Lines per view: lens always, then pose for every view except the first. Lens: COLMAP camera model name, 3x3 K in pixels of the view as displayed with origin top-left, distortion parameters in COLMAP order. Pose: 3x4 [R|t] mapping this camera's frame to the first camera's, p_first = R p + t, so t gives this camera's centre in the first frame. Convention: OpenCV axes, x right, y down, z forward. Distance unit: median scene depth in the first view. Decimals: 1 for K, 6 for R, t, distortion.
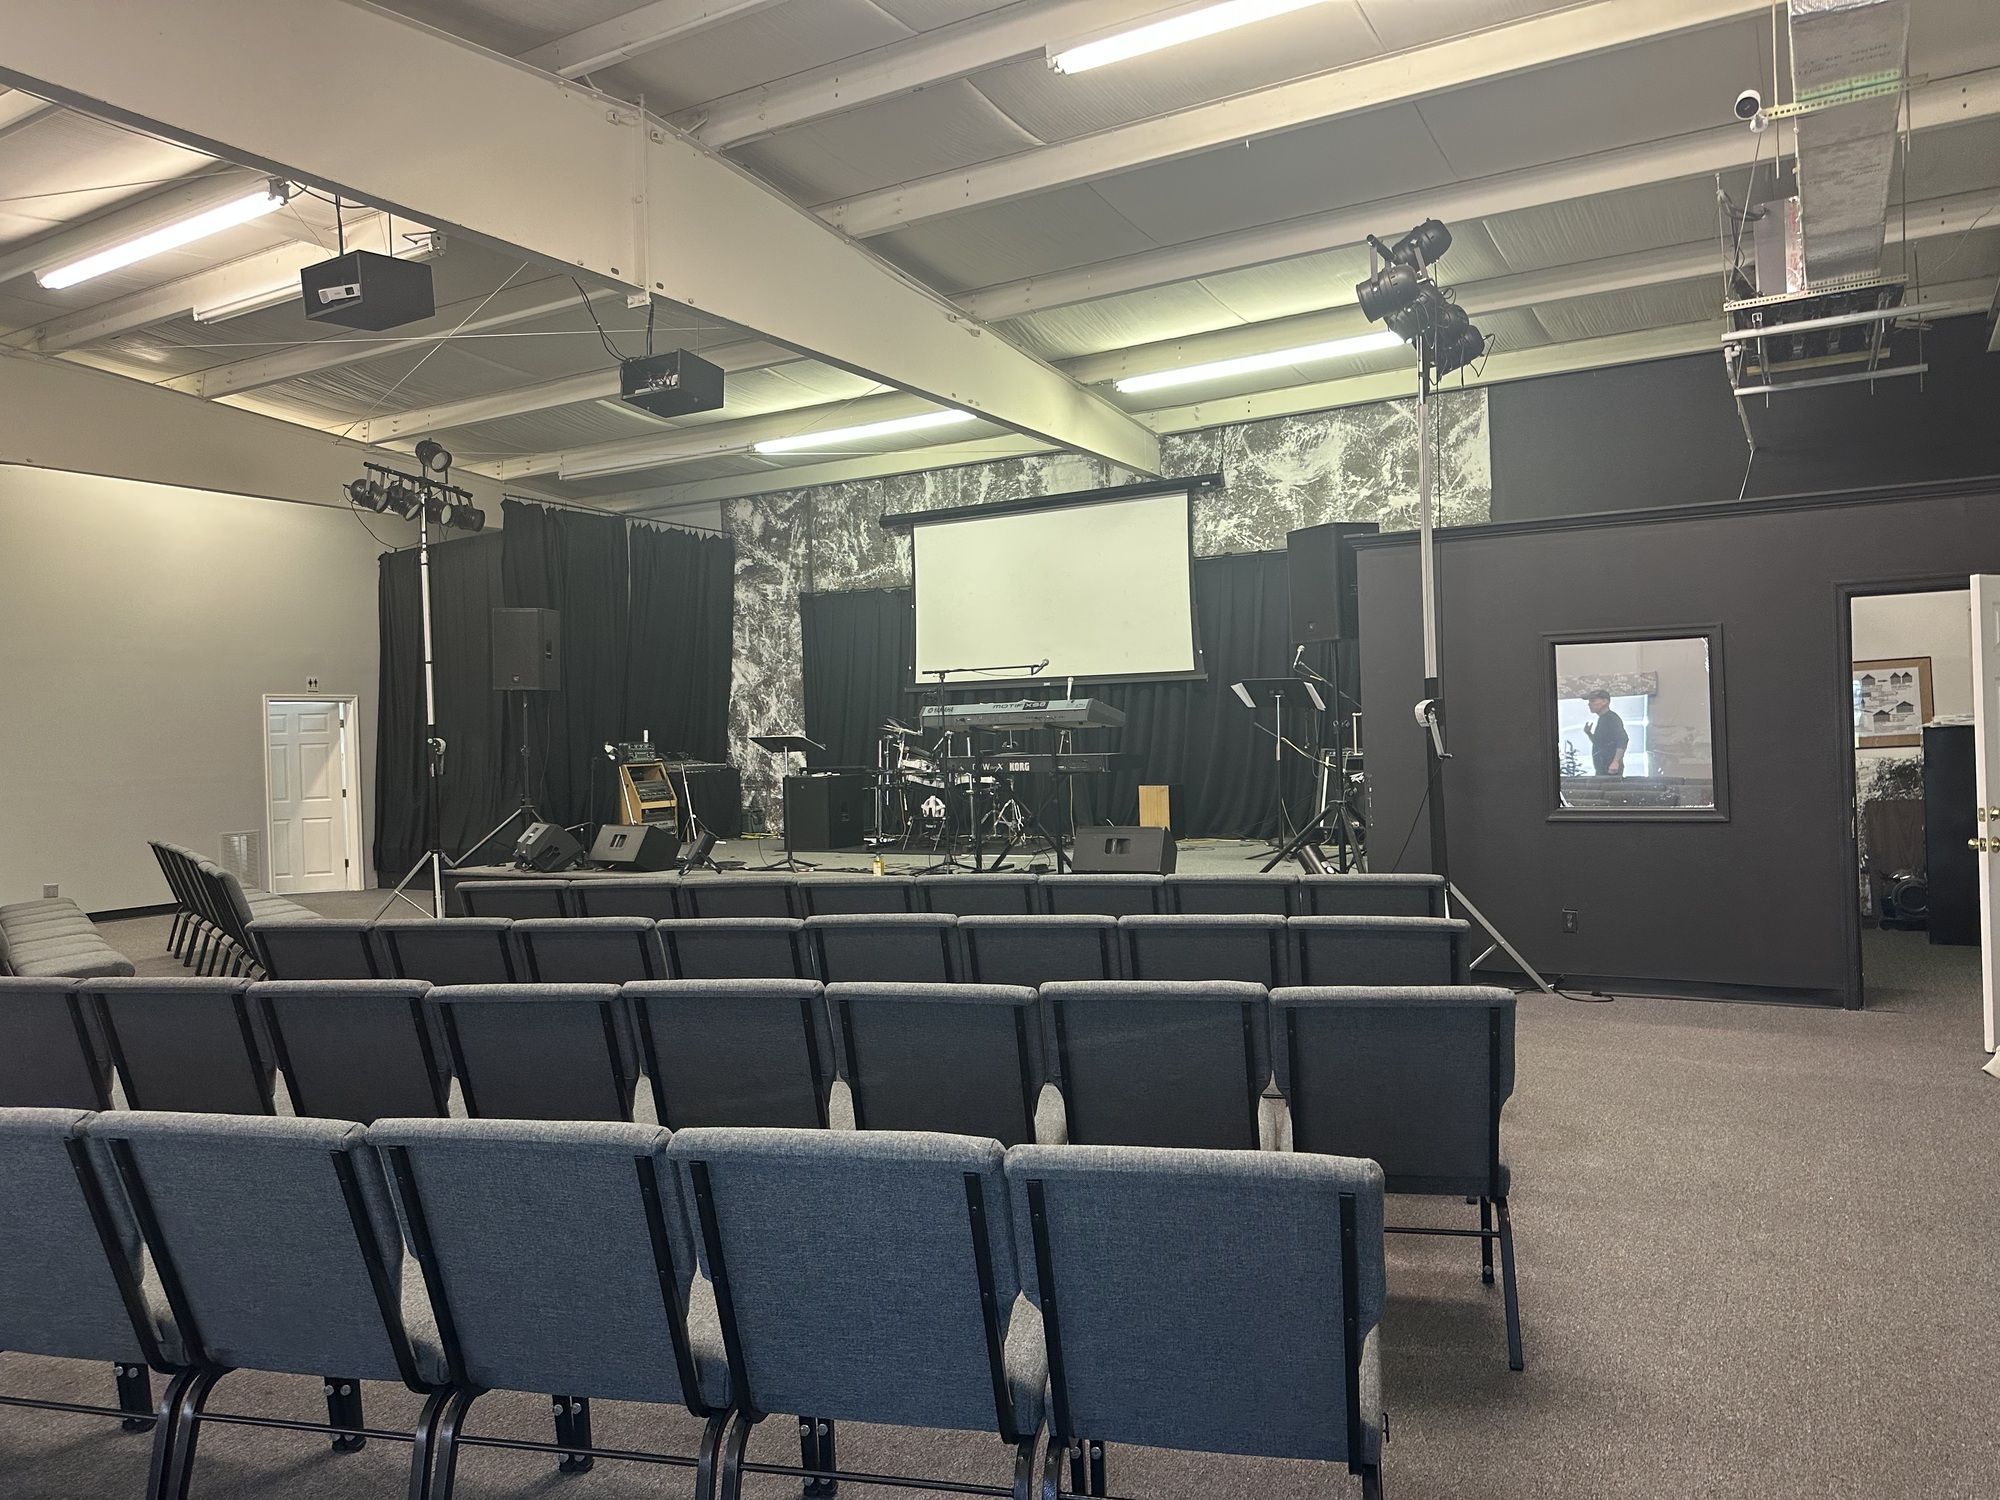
lens RADIAL K [[1401.0, 0, 997.4], [0, 1401.0, 742.4], [0, 0, 1]] dist [0.160358, -0.193523]
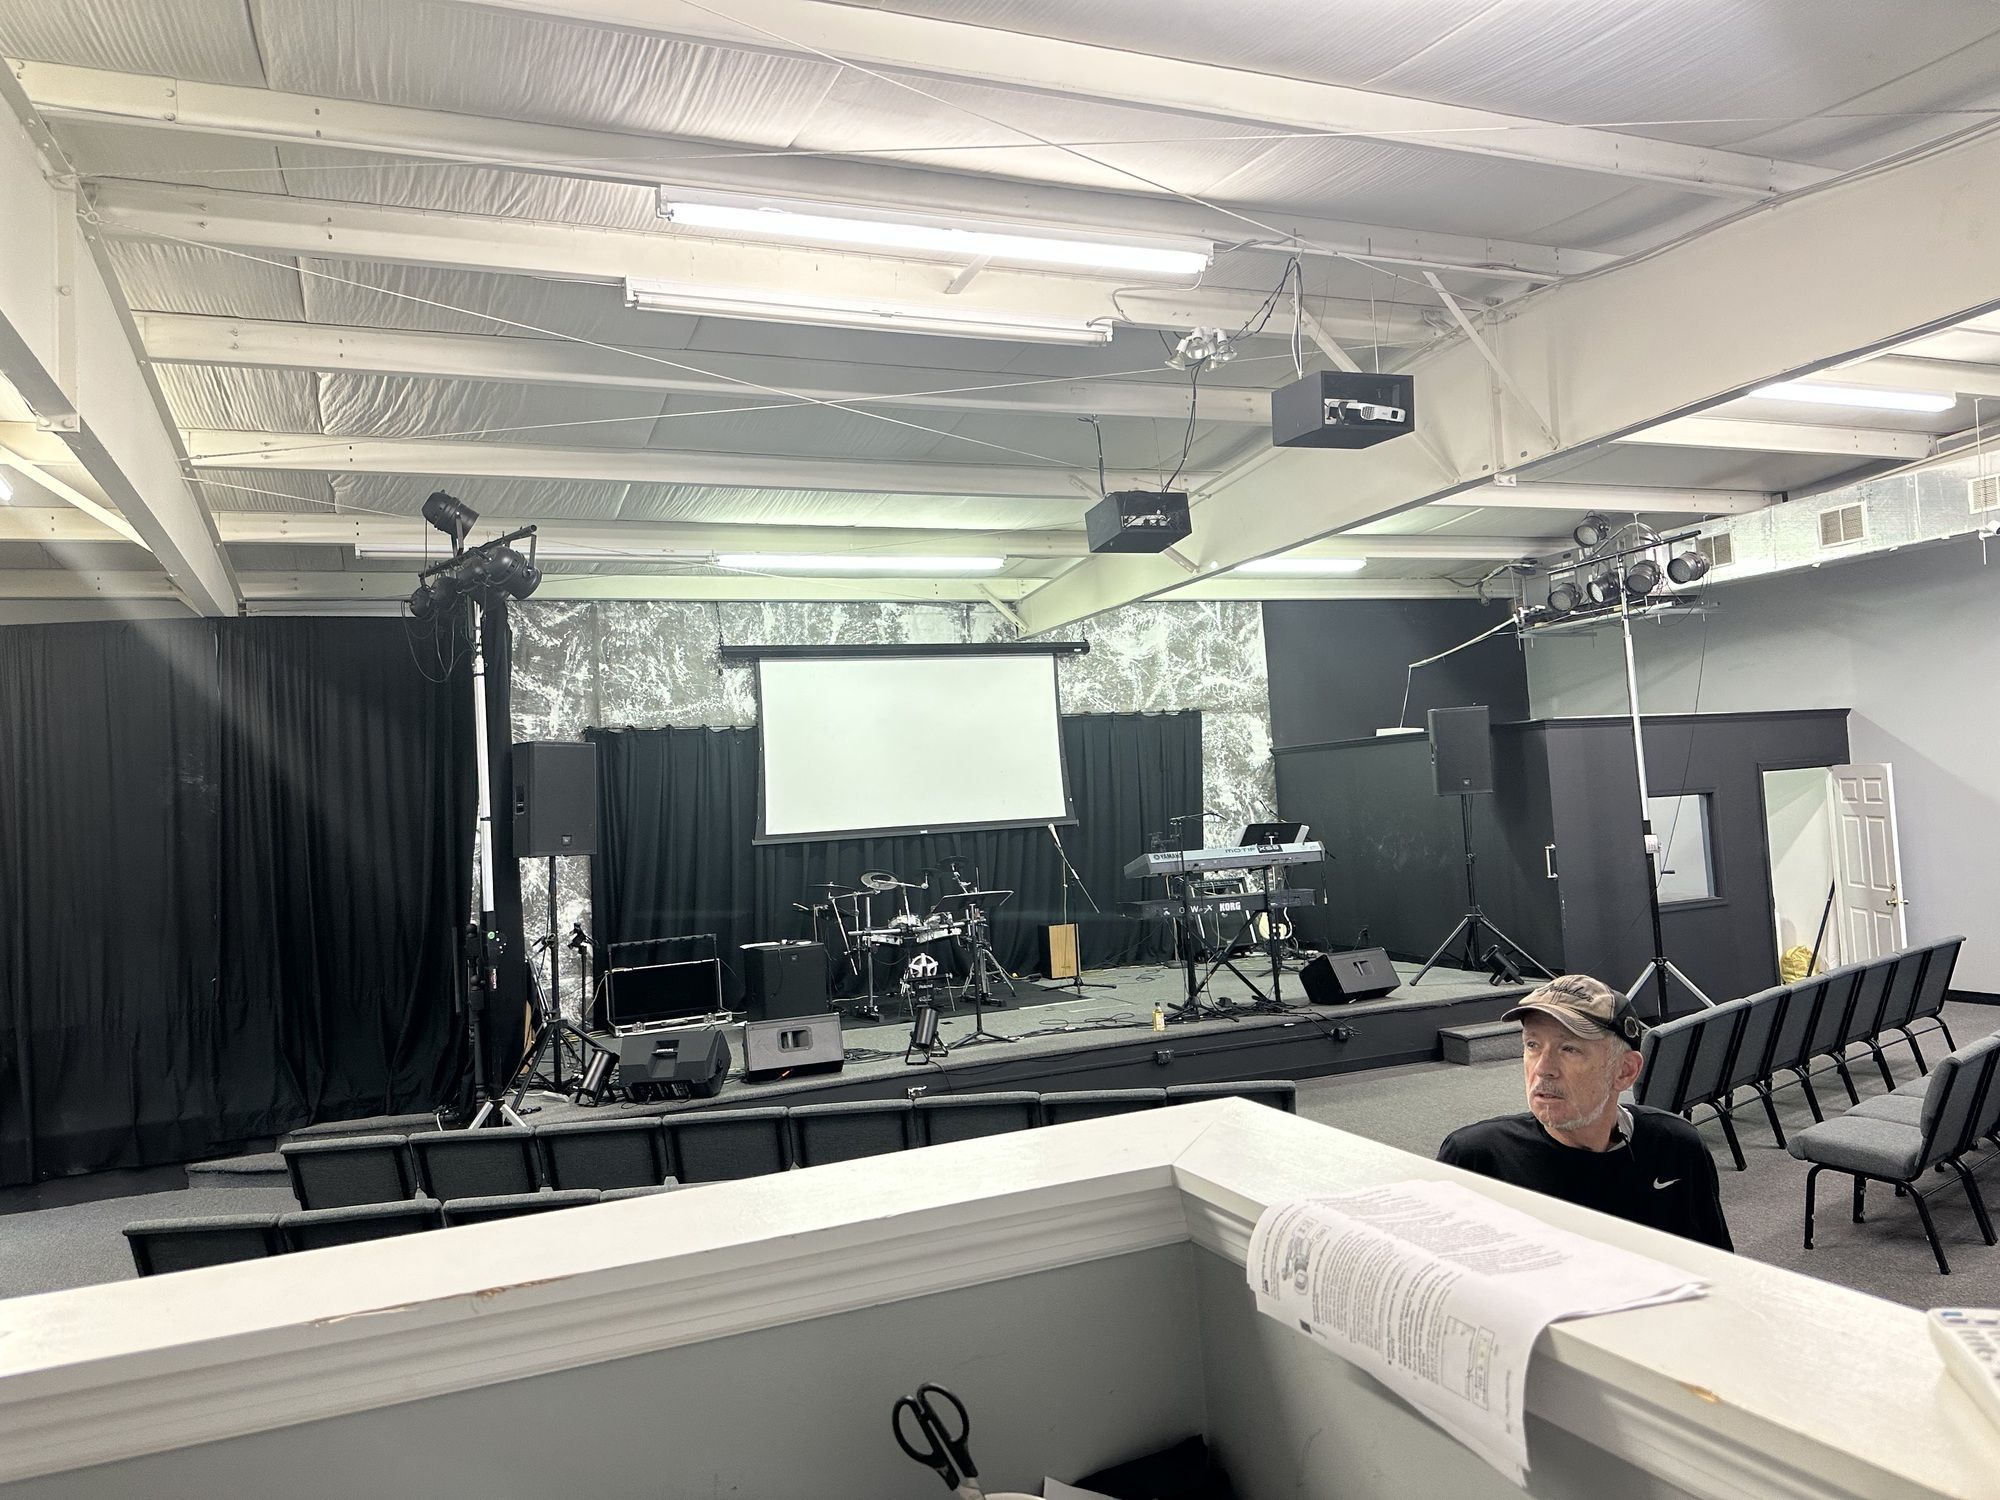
lens RADIAL K [[1400.9, 0, 991.7], [0, 1400.9, 743.0], [0, 0, 1]] dist [0.165382, -0.203633]
pose [[0.600318, 0.032239, 0.799111, -0.725509], [0.050431, 0.995673, -0.078054, -0.024419], [-0.798170, 0.087157, 0.596095, 0.368464]]
